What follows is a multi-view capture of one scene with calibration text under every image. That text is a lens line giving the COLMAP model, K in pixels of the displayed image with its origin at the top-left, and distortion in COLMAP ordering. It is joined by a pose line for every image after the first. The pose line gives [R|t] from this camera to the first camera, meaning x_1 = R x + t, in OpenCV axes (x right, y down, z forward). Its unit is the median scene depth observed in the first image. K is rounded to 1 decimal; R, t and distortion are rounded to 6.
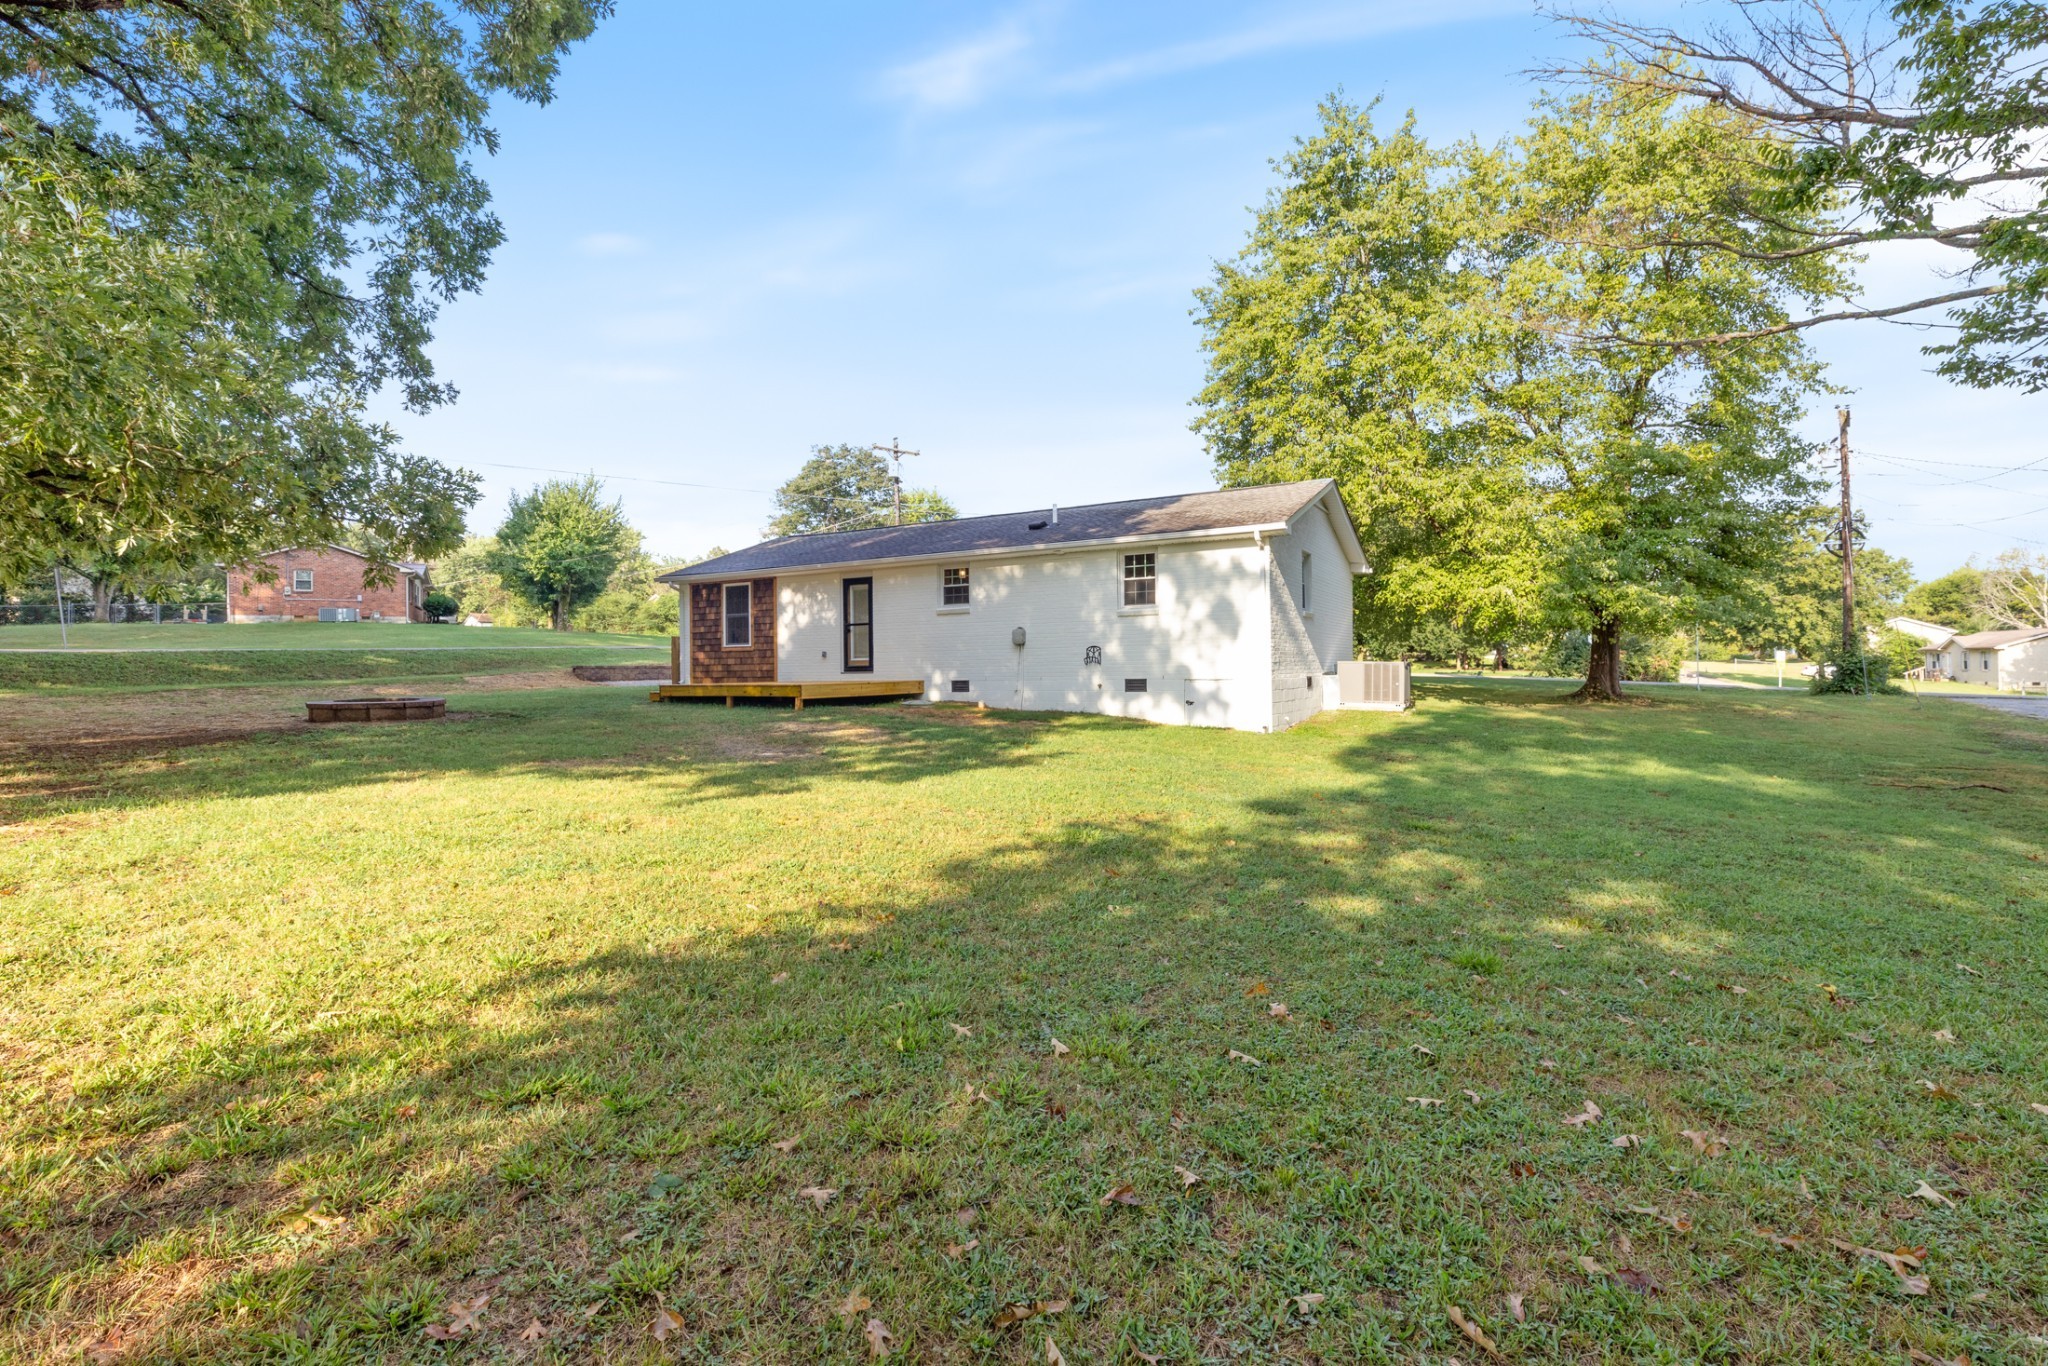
lens RADIAL K [[936.2, 0, 1024.0], [0, 936.2, 683.0], [0, 0, 1]] dist [-0.000258, -0.000772]
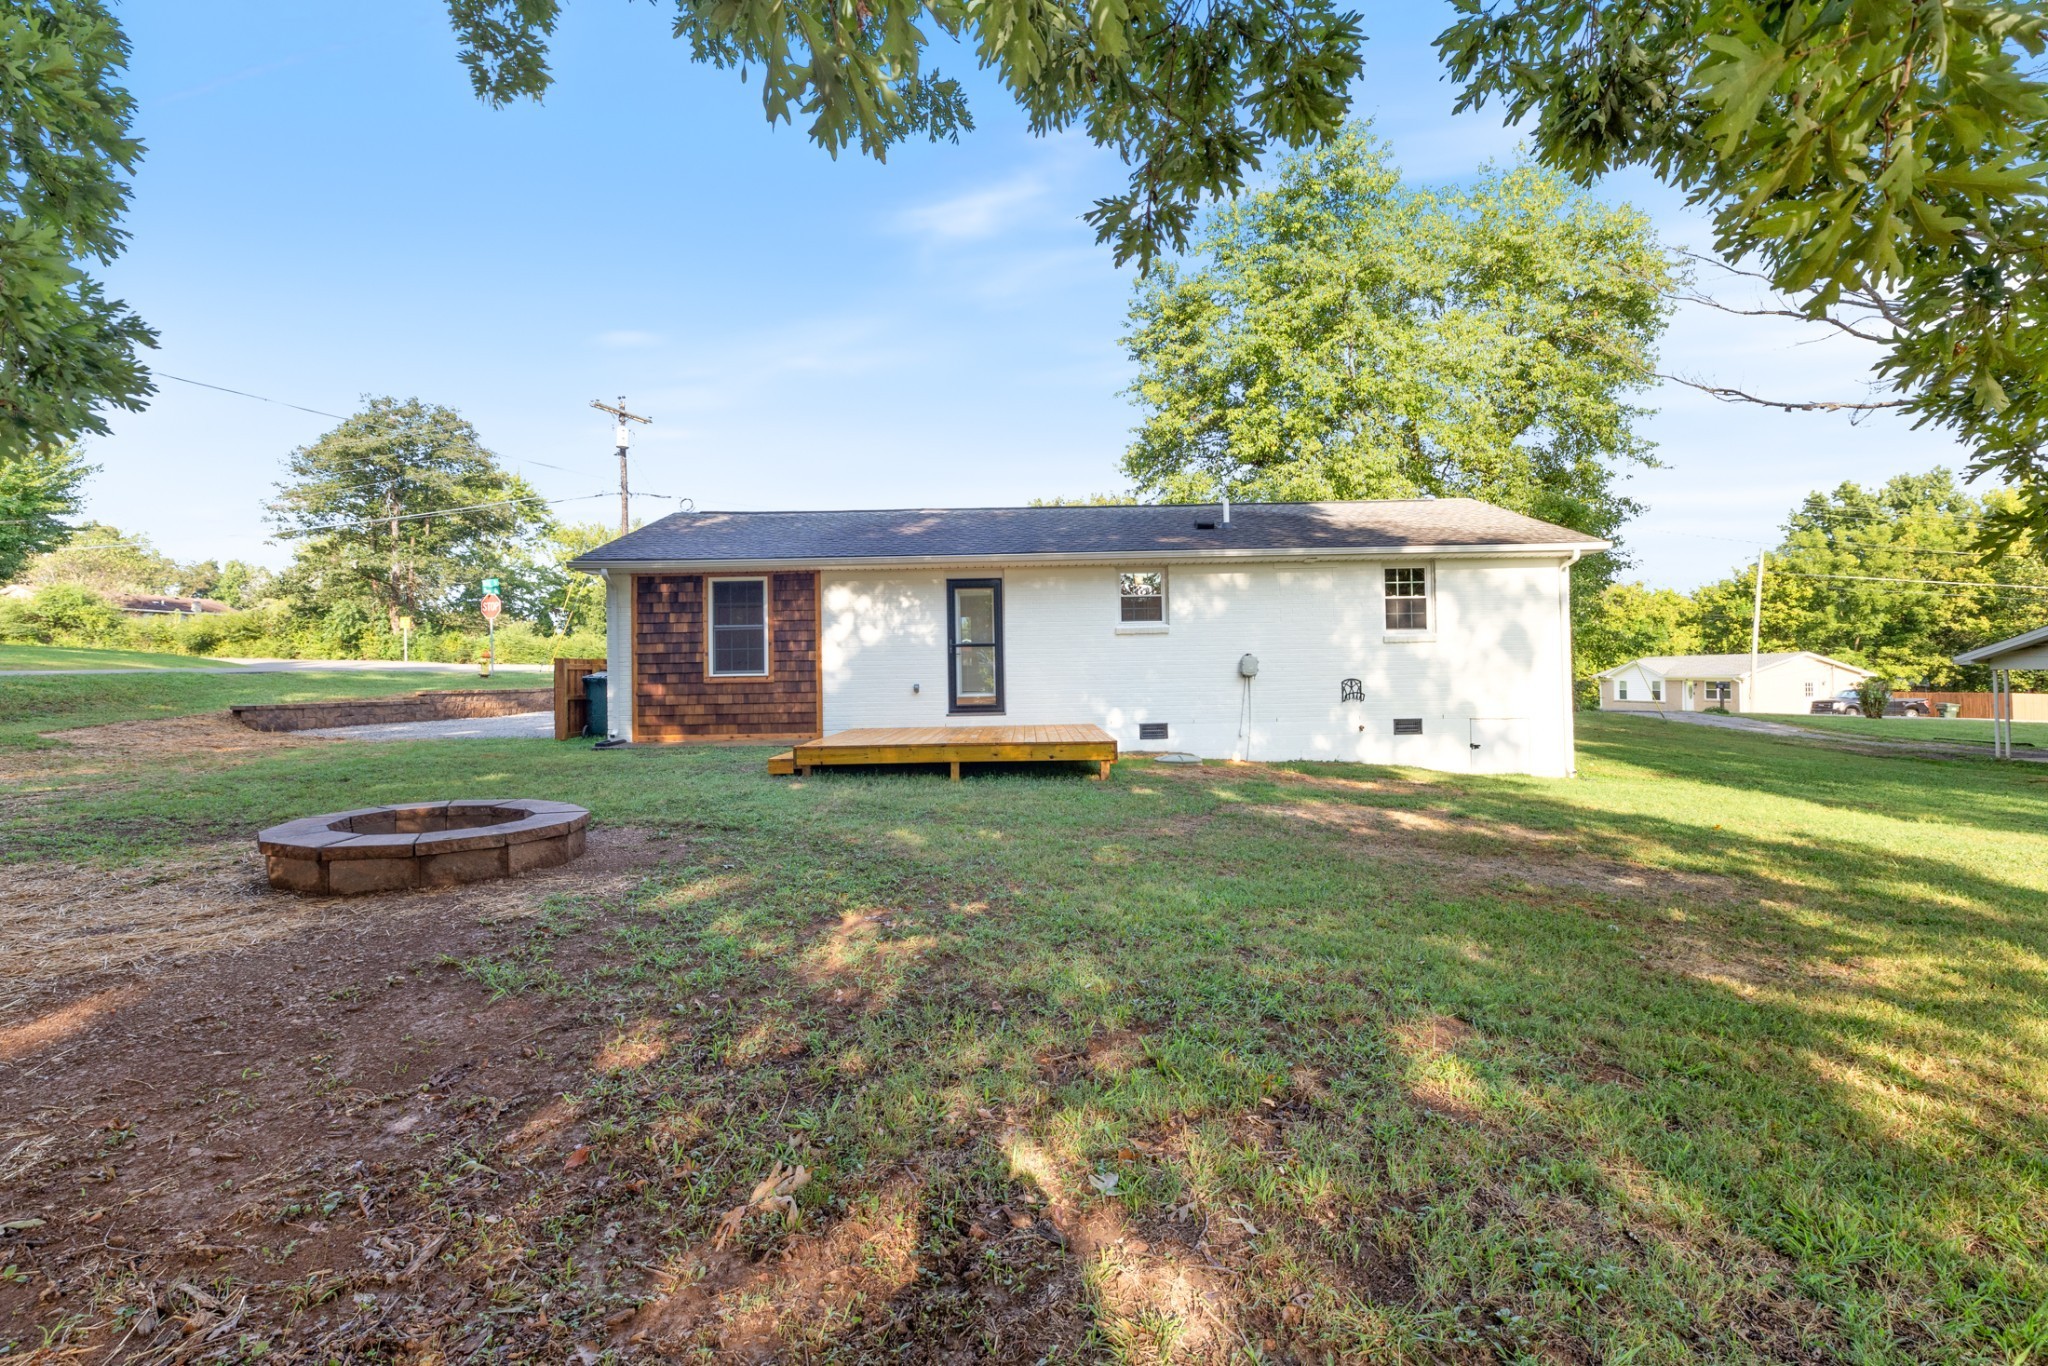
lens RADIAL K [[936.2, 0, 1024.0], [0, 936.2, 683.0], [0, 0, 1]] dist [-0.000258, -0.000772]
pose [[0.869194, -0.003434, 0.494460, -0.487664], [0.013725, 0.999758, -0.017184, -0.021988], [-0.494281, 0.021723, 0.869031, 0.377029]]
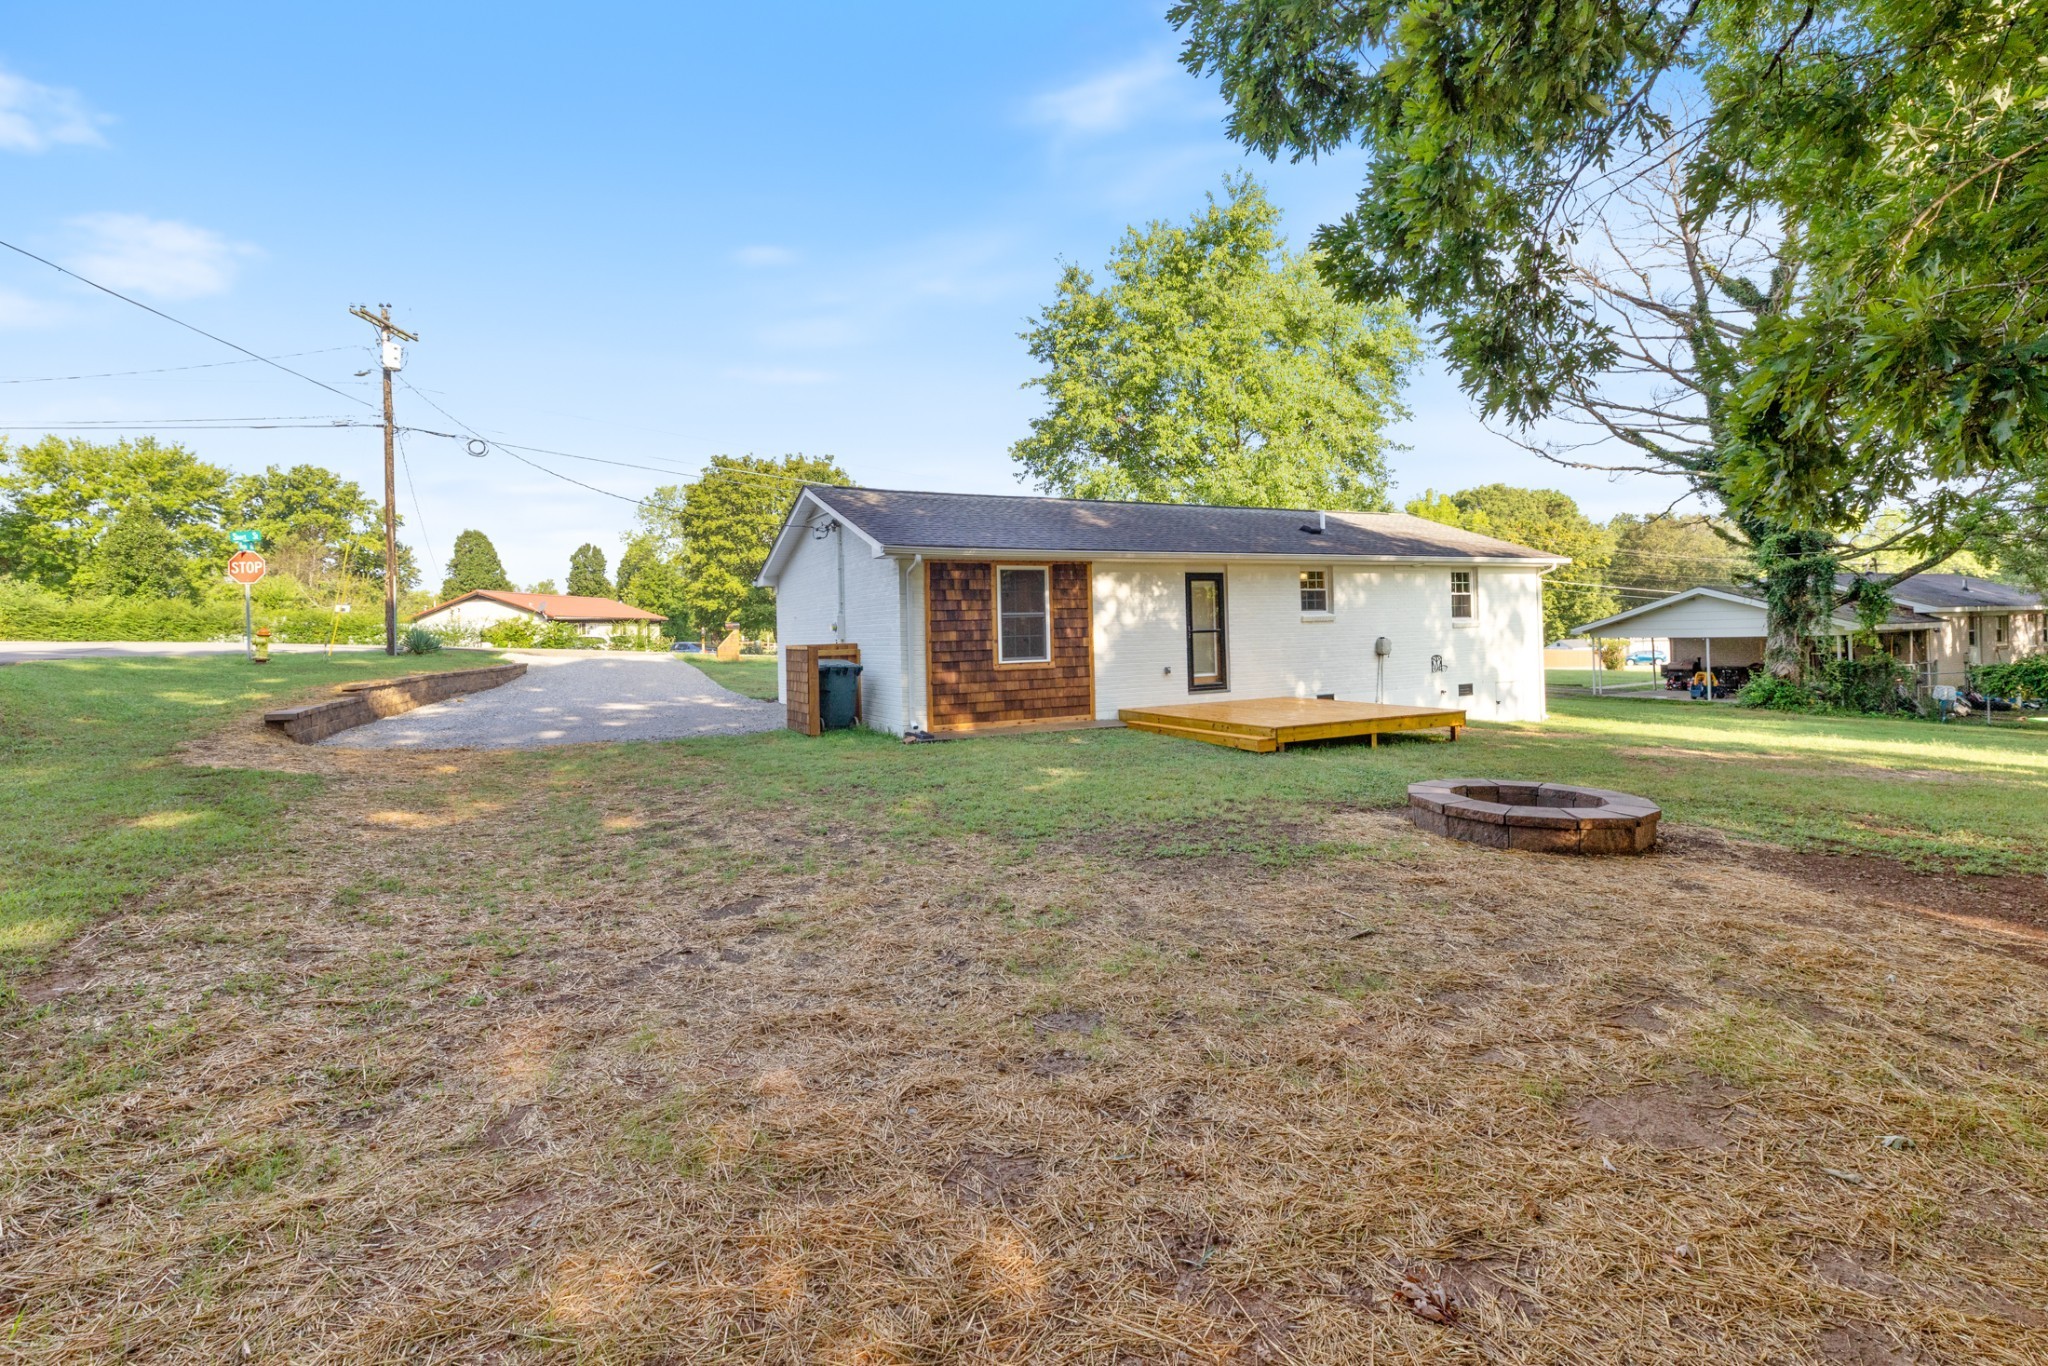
lens RADIAL K [[931.9, 0, 1033.6], [0, 931.9, 635.5], [0, 0, 1]] dist [0.016539, -0.000113]
pose [[0.545020, -0.004757, 0.838410, -0.913731], [0.031767, 0.999383, -0.014981, -0.051261], [-0.837821, 0.034799, 0.544835, 0.689278]]
